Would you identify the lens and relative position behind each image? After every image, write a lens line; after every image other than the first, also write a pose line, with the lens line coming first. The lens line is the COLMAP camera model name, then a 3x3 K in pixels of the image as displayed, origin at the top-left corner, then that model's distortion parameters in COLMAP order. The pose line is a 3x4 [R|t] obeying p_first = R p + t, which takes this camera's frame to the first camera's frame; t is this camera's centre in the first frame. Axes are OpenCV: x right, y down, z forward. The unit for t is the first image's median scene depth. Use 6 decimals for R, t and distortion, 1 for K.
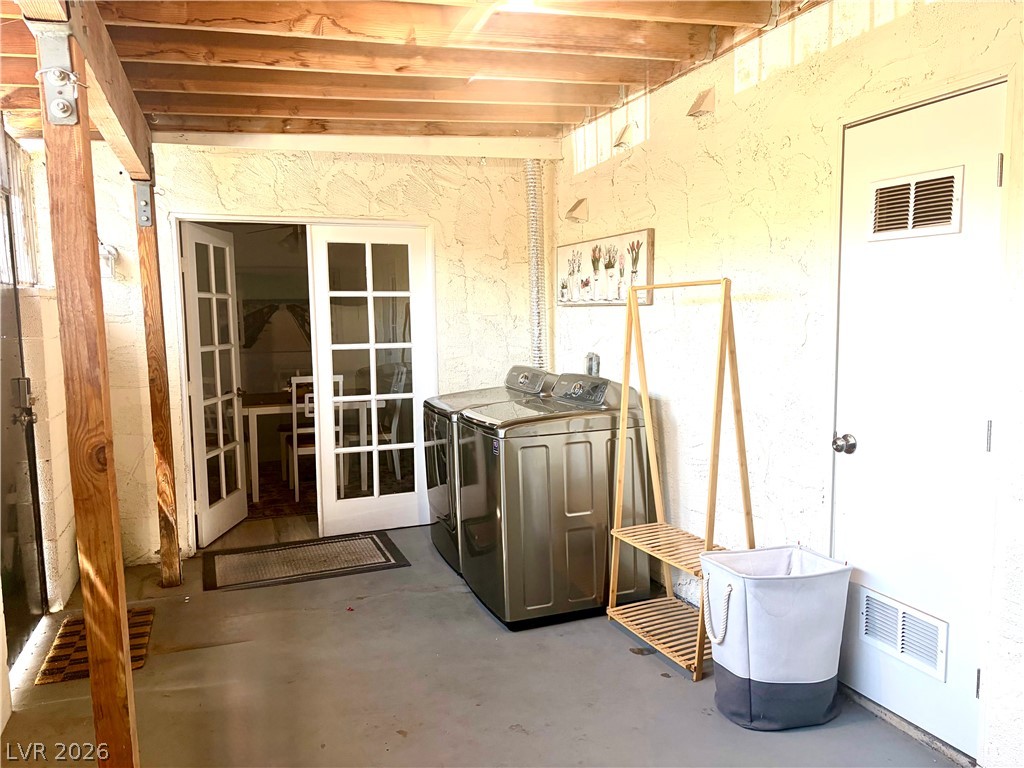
lens RADIAL K [[772.9, 0, 511.0], [0, 772.9, 383.9], [0, 0, 1]] dist [0.051339, -0.052013]
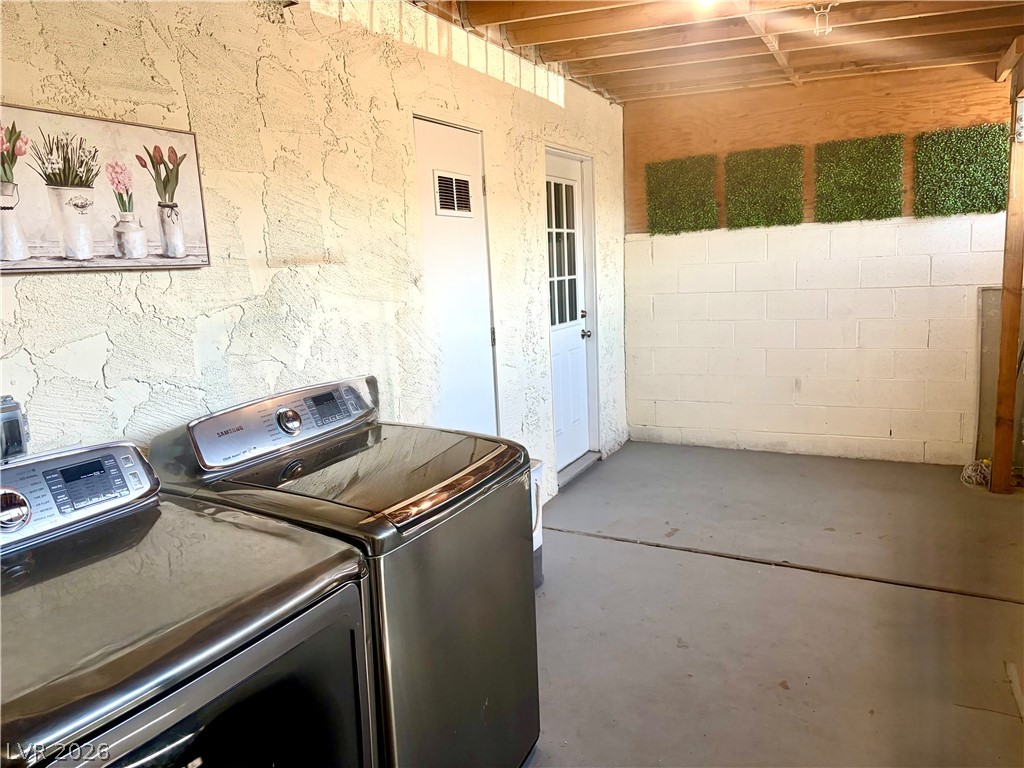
lens RADIAL K [[772.9, 0, 511.9], [0, 772.9, 385.2], [0, 0, 1]] dist [0.051339, -0.052013]
pose [[-0.679501, -0.068697, 0.730451, -0.382549], [0.128846, 0.968960, 0.210987, -0.103271], [-0.722272, 0.237482, -0.649558, 1.155584]]
